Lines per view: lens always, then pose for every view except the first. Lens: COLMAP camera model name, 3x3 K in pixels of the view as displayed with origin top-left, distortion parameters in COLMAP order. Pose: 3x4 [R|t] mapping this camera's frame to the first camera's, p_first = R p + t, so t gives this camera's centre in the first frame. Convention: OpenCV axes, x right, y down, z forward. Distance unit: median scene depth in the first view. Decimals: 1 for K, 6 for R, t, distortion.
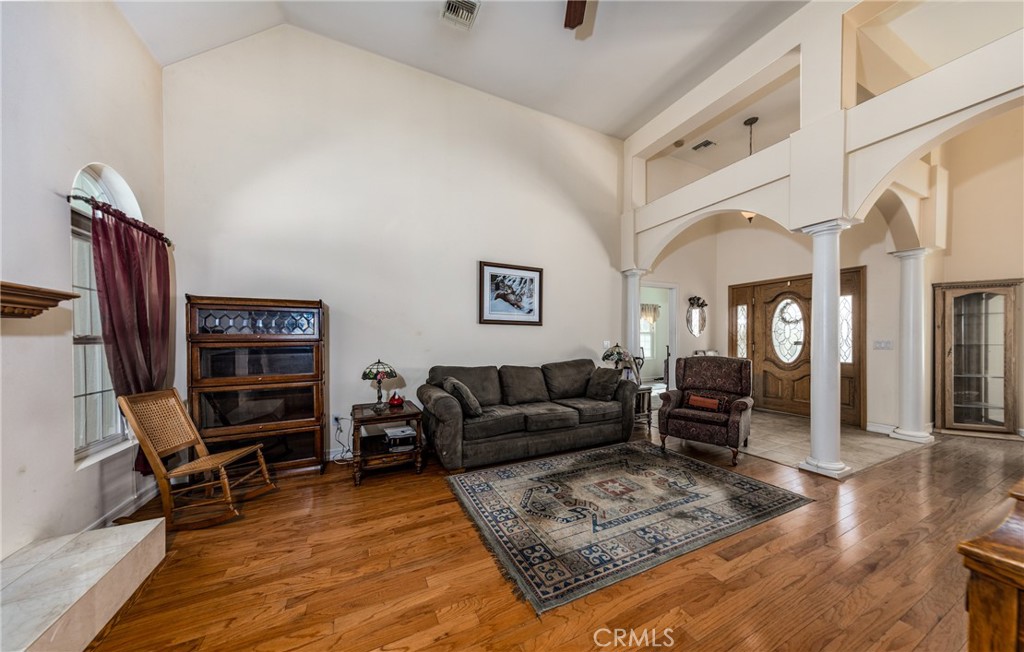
lens RADIAL K [[324.7, 0, 520.3], [0, 324.7, 343.5], [0, 0, 1]] dist [0.011863, -0.000011]
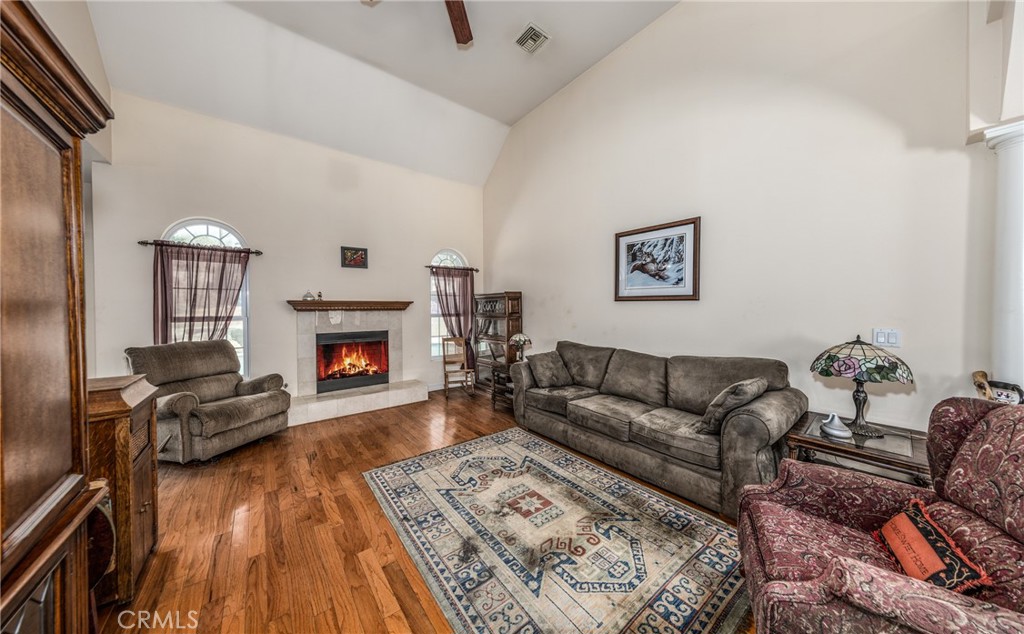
lens RADIAL K [[323.0, 0, 512.7], [0, 323.0, 314.2], [0, 0, 1]] dist [0.006107, -0.000136]
pose [[0.206354, 0.020147, -0.978270, 0.757755], [-0.010250, 0.999778, 0.018428, -0.039856], [0.978424, 0.006225, 0.206514, 0.551524]]
